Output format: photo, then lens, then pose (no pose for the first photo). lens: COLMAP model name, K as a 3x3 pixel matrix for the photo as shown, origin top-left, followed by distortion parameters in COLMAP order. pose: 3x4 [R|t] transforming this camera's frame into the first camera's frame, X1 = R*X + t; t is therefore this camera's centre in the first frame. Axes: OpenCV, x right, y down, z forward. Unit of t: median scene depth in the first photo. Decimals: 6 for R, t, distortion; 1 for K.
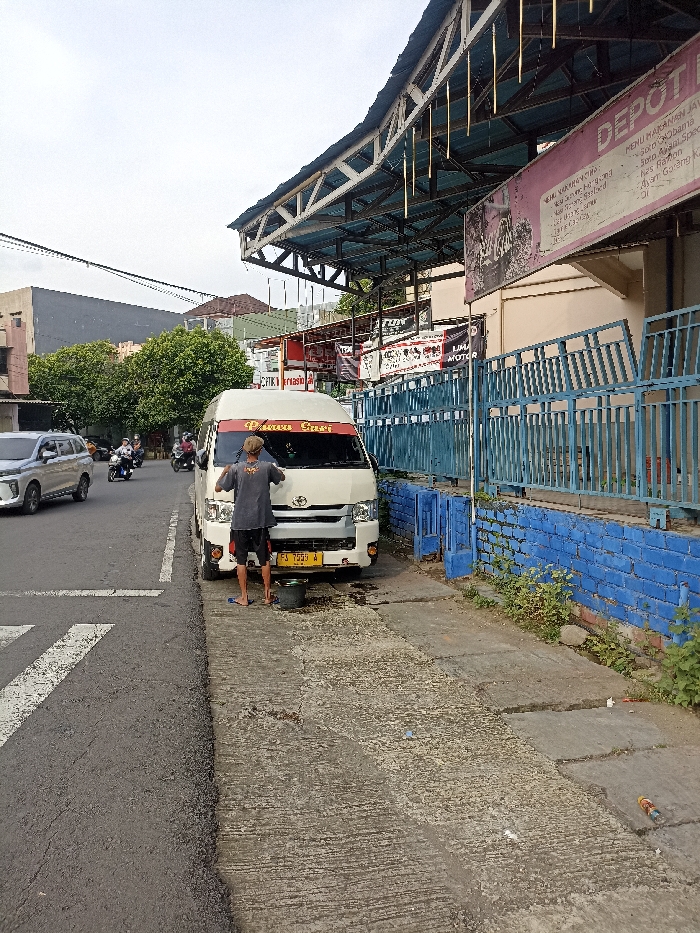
lens RADIAL K [[675.4, 0, 352.4], [0, 675.4, 467.1], [0, 0, 1]] dist [0.042808, -0.003554]
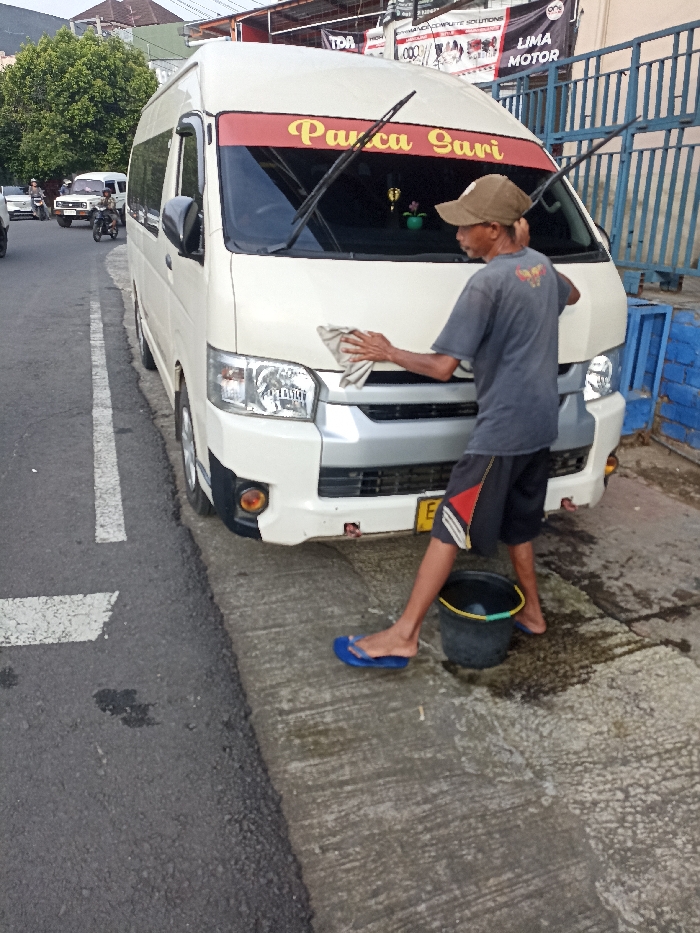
lens RADIAL K [[675.4, 0, 345.5], [0, 675.4, 468.0], [0, 0, 1]] dist [0.042808, -0.003554]
pose [[0.994934, -0.008827, 0.100143, -0.078769], [-0.024351, 0.945315, 0.325248, -0.004345], [-0.097538, -0.326038, 0.940311, 0.276243]]
